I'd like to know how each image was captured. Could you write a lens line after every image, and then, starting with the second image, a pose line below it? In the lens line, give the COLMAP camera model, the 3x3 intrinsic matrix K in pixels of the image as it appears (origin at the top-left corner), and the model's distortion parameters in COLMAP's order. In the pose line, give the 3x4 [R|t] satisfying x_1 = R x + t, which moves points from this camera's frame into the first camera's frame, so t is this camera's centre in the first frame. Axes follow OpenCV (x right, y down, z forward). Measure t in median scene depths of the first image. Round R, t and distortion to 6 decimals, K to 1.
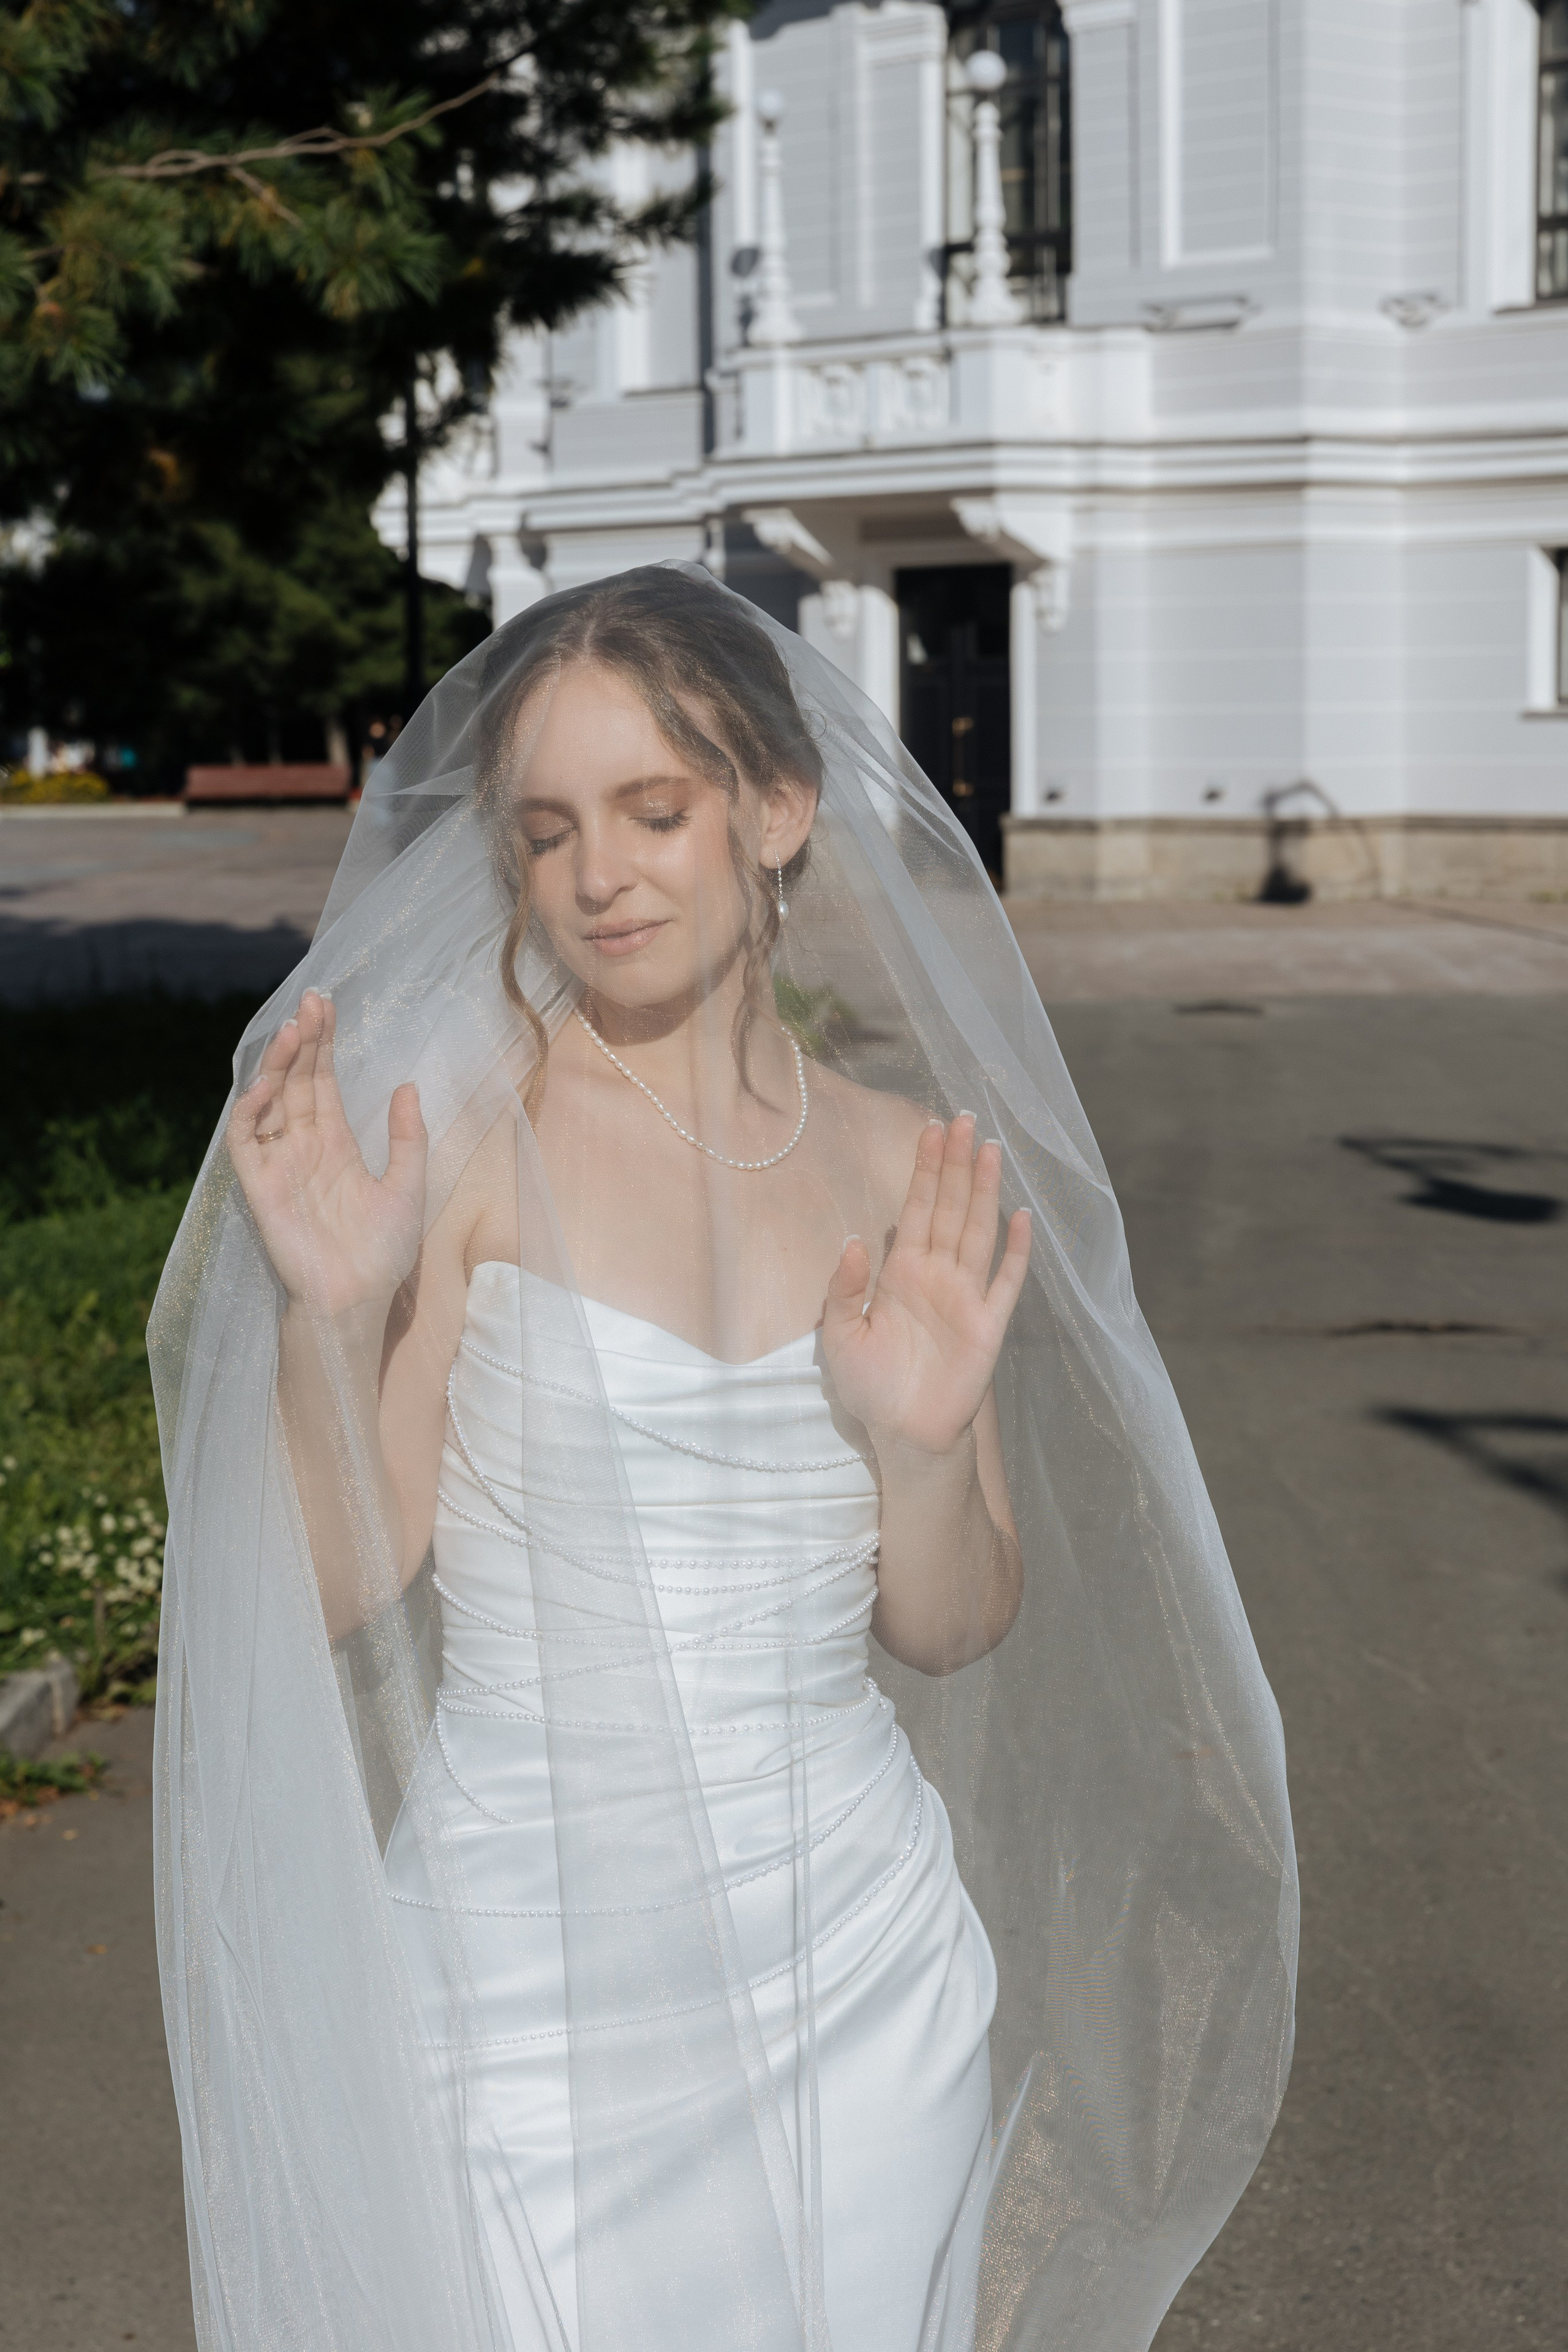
lens RADIAL K [[4424.1, 0, 776.1], [0, 4424.1, 1197.1], [0, 0, 1]] dist [0.083728, 0.000000]
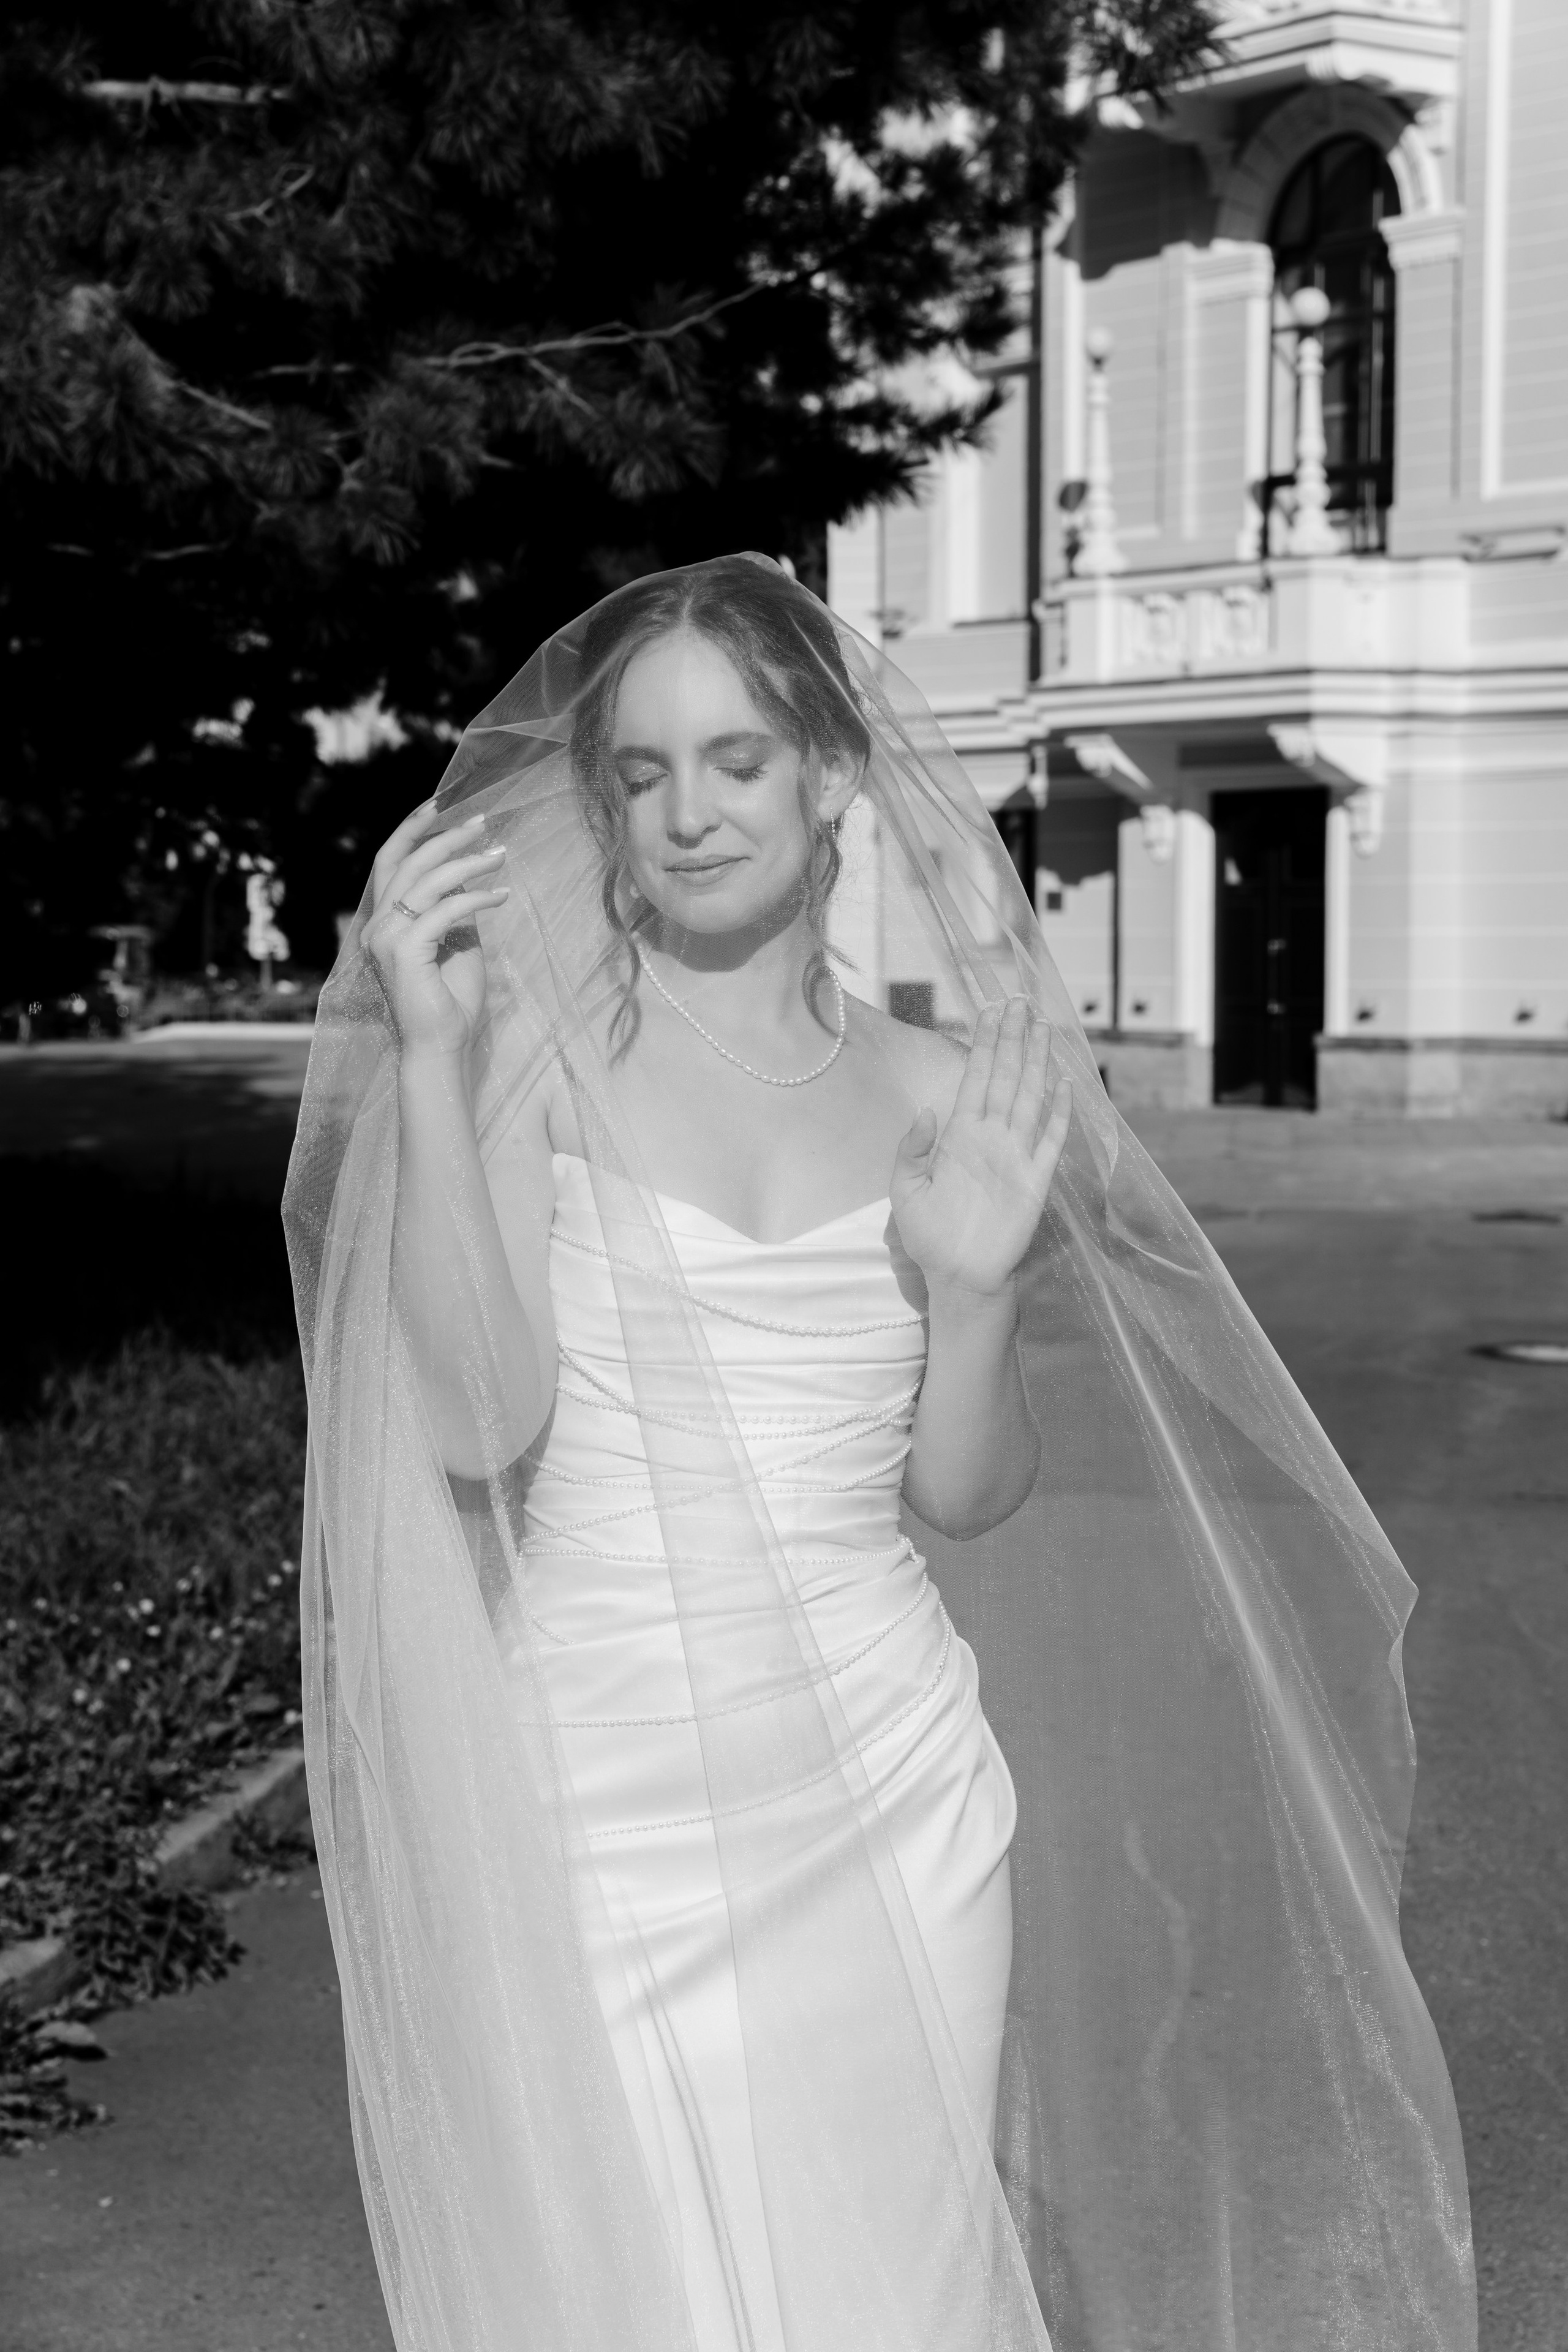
lens RADIAL K [[4424.1, 0, 809.9], [0, 4424.1, 1172.9], [0, 0, 1]] dist [0.083728, 0.000000]
pose [[0.997547, 0.015824, -0.068195, 0.005596], [-0.019855, 0.998070, -0.058833, 0.006509], [0.067132, 0.060043, 0.995936, -0.009269]]
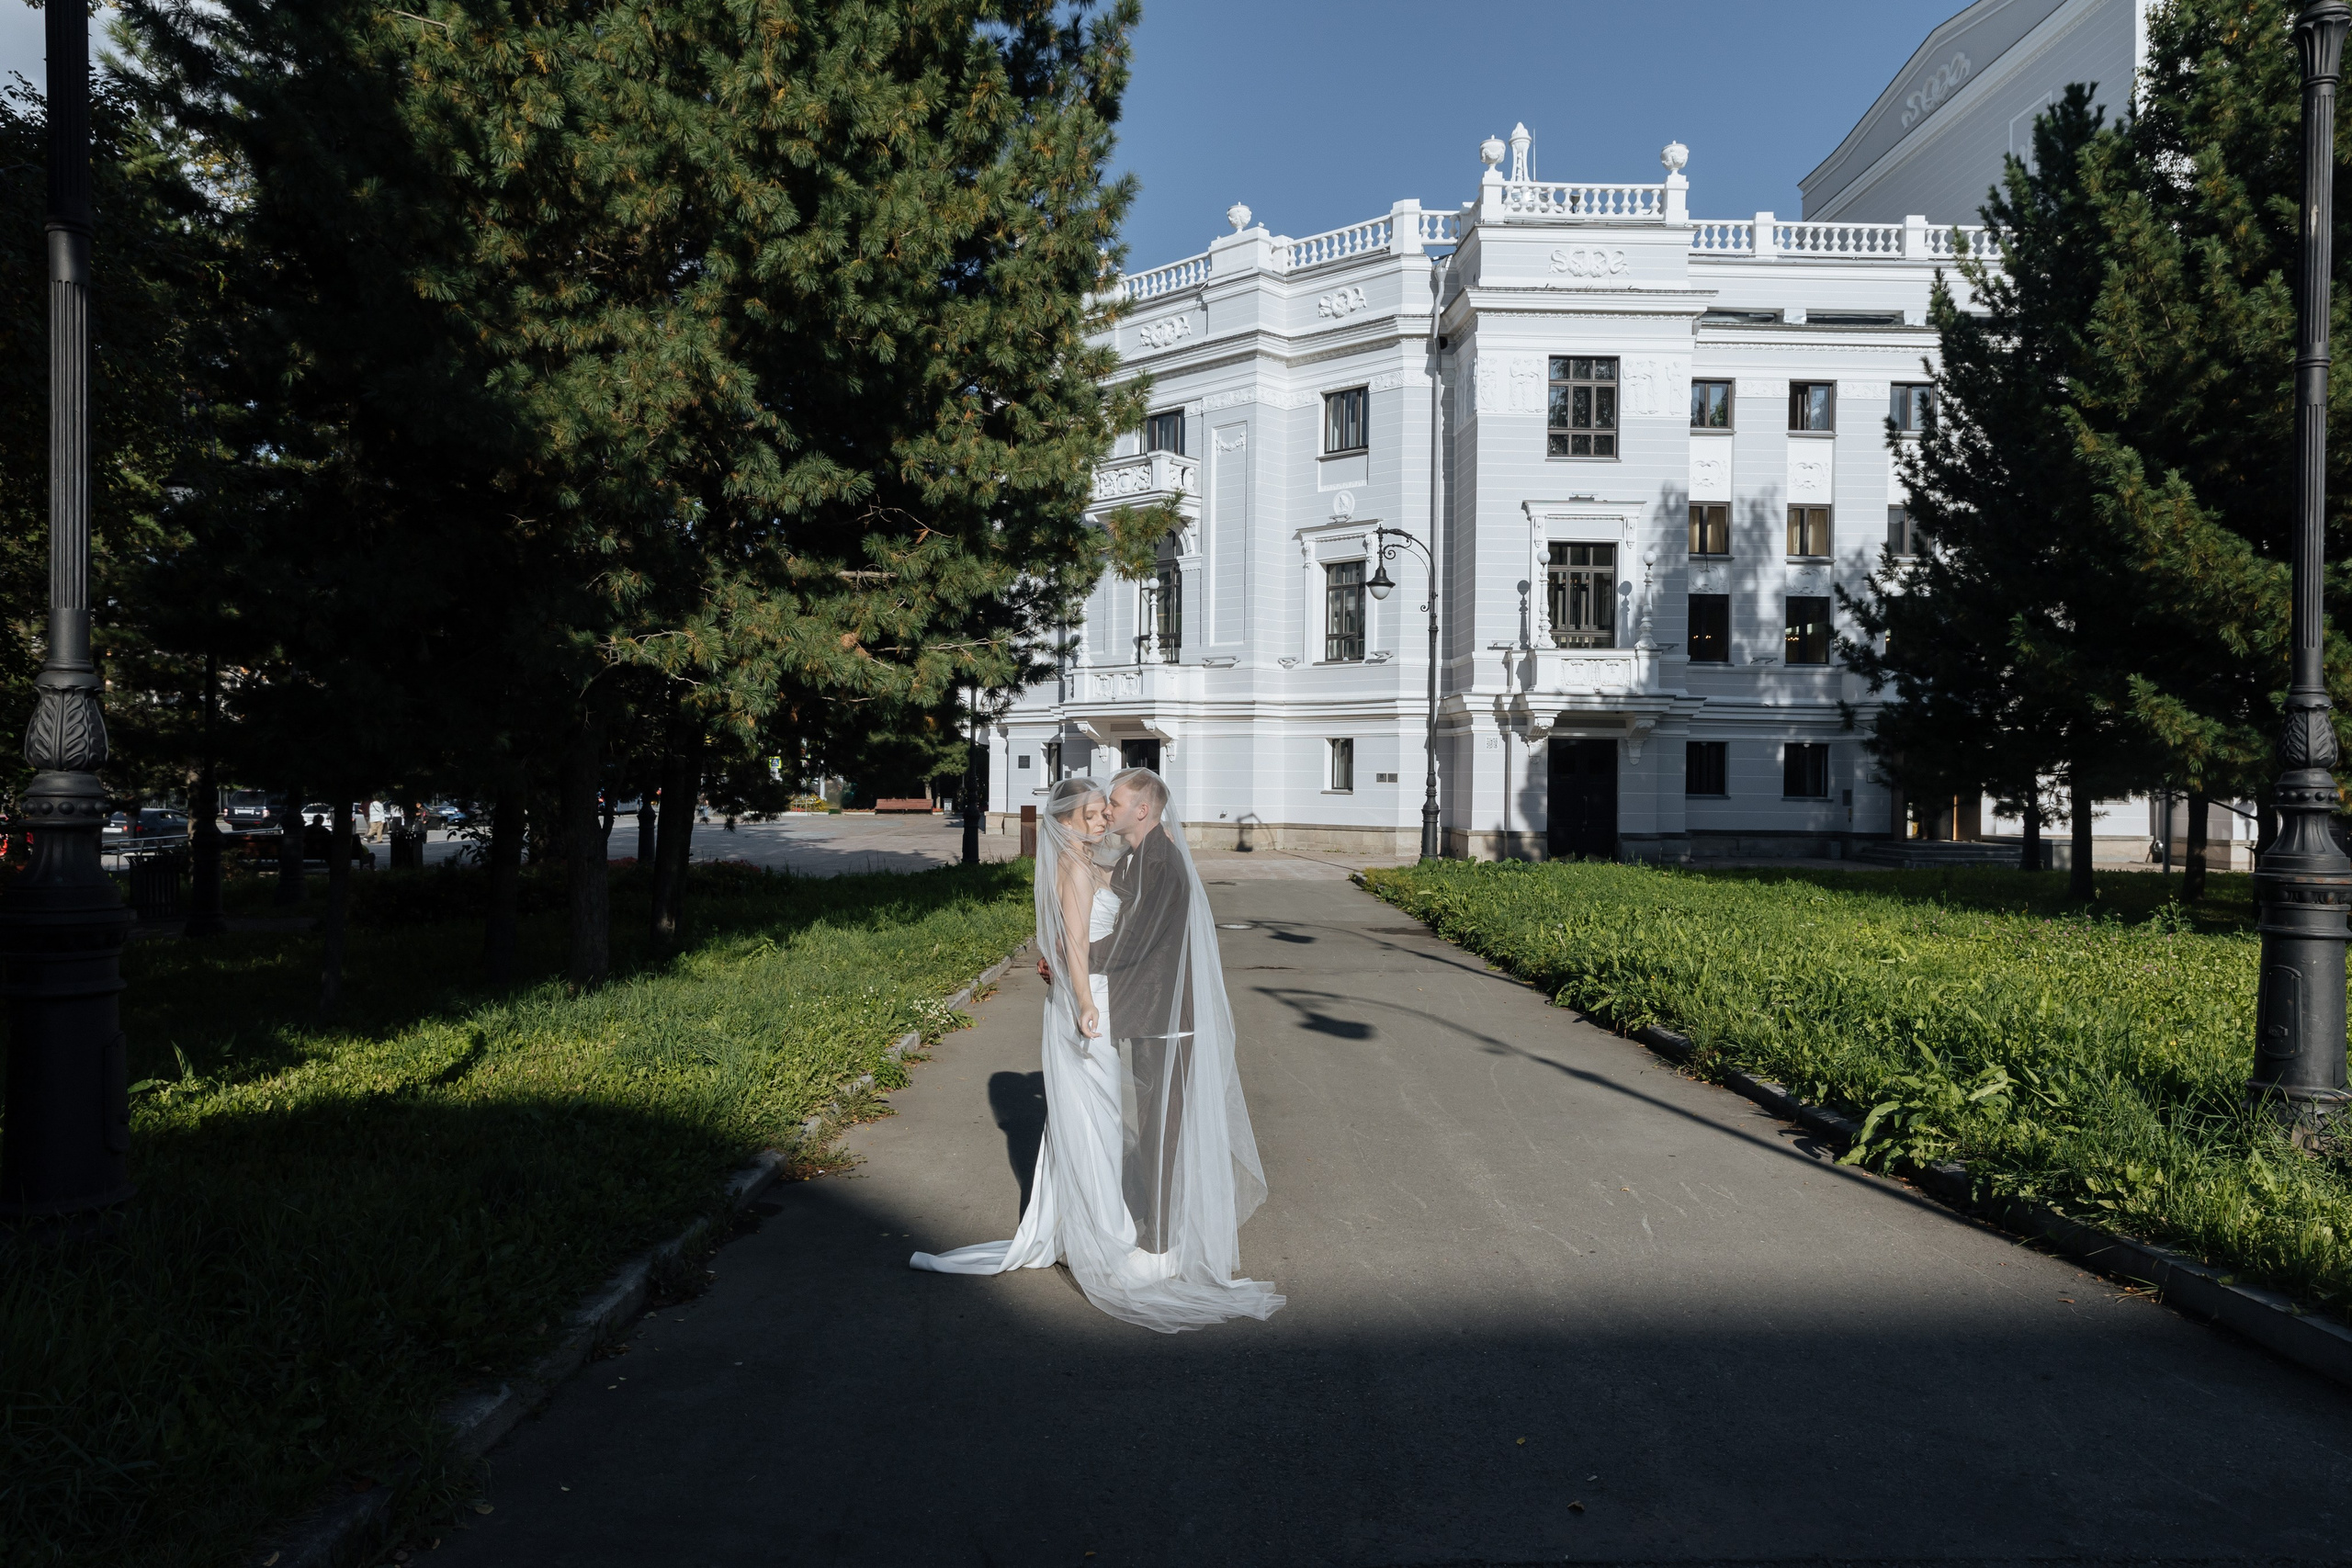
lens RADIAL K [[1598.8, 0, 1170.2], [0, 1598.8, 788.9], [0, 0, 1]] dist [0.026848, -0.001026]
pose [[0.997896, 0.020238, 0.061600, -0.007431], [-0.013667, 0.994349, -0.105278, 0.008502], [-0.063382, 0.104215, 0.992533, -0.102977]]
